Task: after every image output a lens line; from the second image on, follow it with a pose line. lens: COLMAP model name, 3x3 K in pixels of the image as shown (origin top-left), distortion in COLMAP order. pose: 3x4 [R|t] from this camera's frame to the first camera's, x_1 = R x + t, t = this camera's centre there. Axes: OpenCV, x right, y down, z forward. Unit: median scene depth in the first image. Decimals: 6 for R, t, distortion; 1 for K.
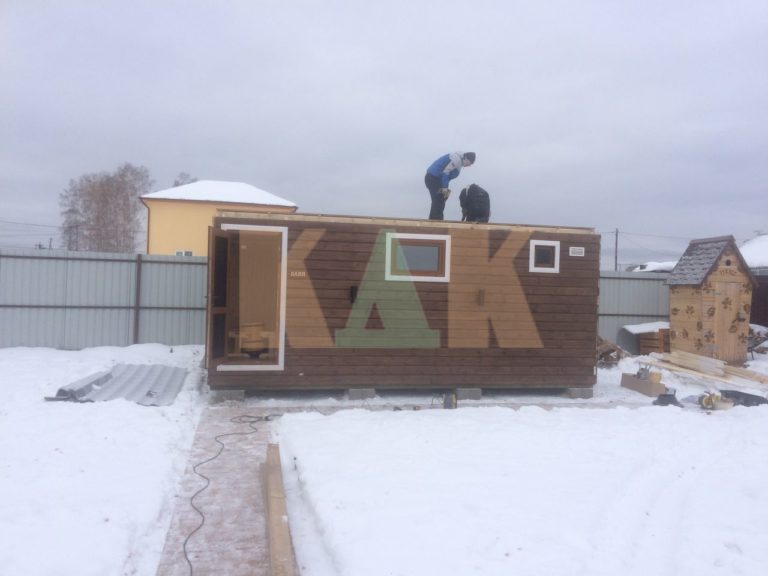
lens RADIAL K [[640.2, 0, 384.0], [0, 640.2, 288.0], [0, 0, 1]] dist [0.037371, -0.002140]
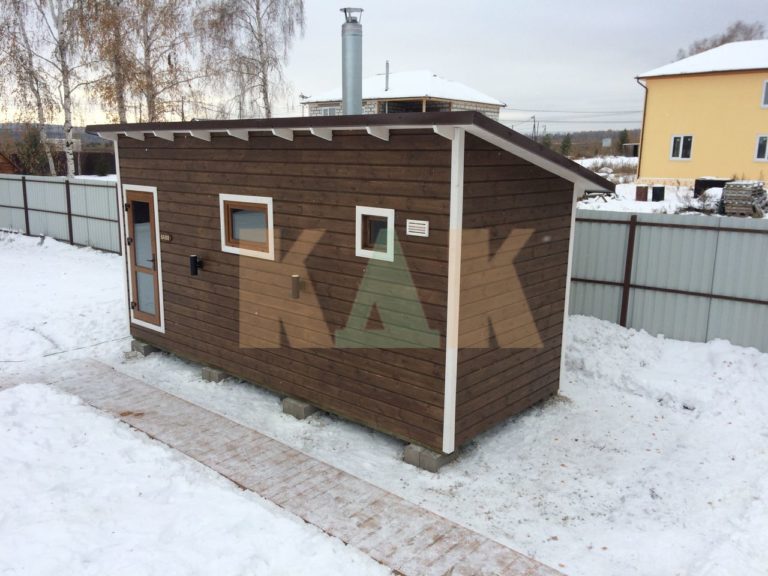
lens RADIAL K [[659.3, 0, 385.7], [0, 659.3, 296.9], [0, 0, 1]] dist [0.027215, -0.009770]
pose [[0.591913, 0.153020, -0.791343, 0.755428], [0.008465, 0.980579, 0.195944, -0.110921], [0.805957, -0.122680, 0.579122, 0.617903]]
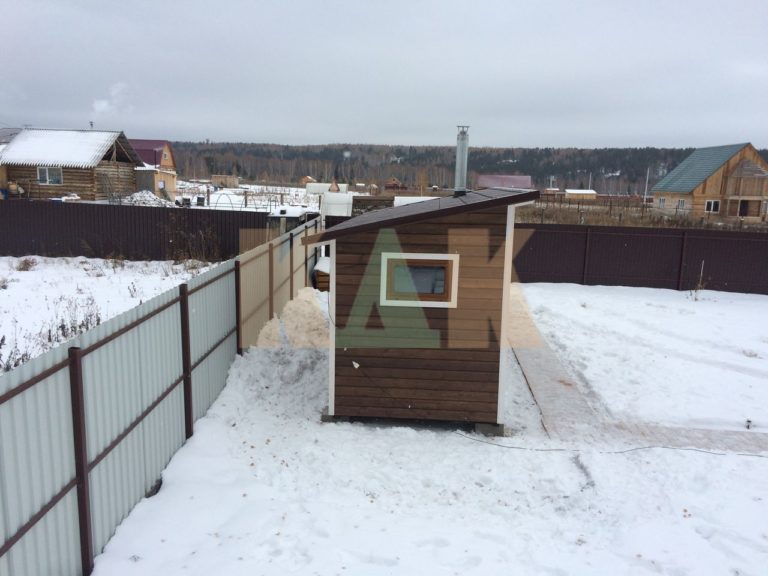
lens RADIAL K [[642.9, 0, 384.0], [0, 642.9, 288.0], [0, 0, 1]] dist [0.039635, -0.008513]
pose [[0.294653, -0.175654, 0.939322, -1.043012], [-0.018308, 0.981743, 0.189330, -0.195265], [-0.955429, -0.072984, 0.286057, 0.792930]]
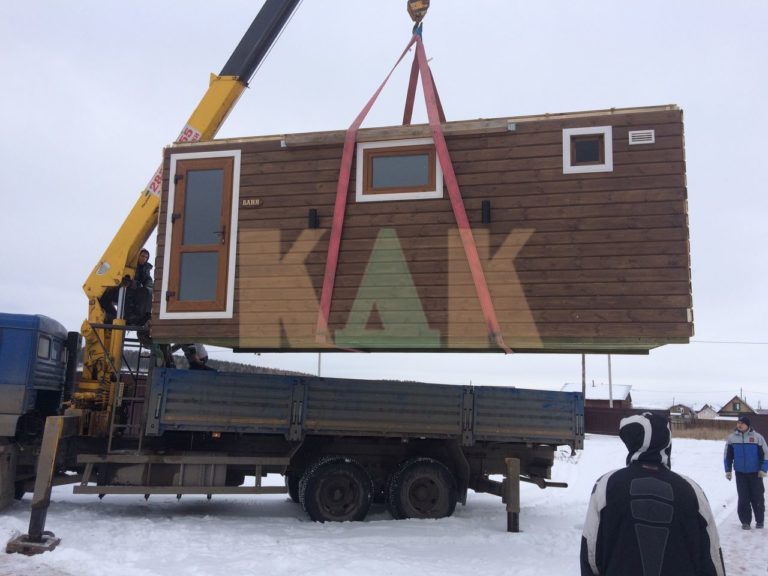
lens RADIAL K [[640.2, 0, 384.0], [0, 640.2, 288.0], [0, 0, 1]] dist [0.037371, -0.002140]
pose [[0.909804, -0.075033, -0.408200, 0.315238], [0.012659, 0.988082, -0.153408, 0.194295], [0.414845, 0.134404, 0.899911, 0.307605]]
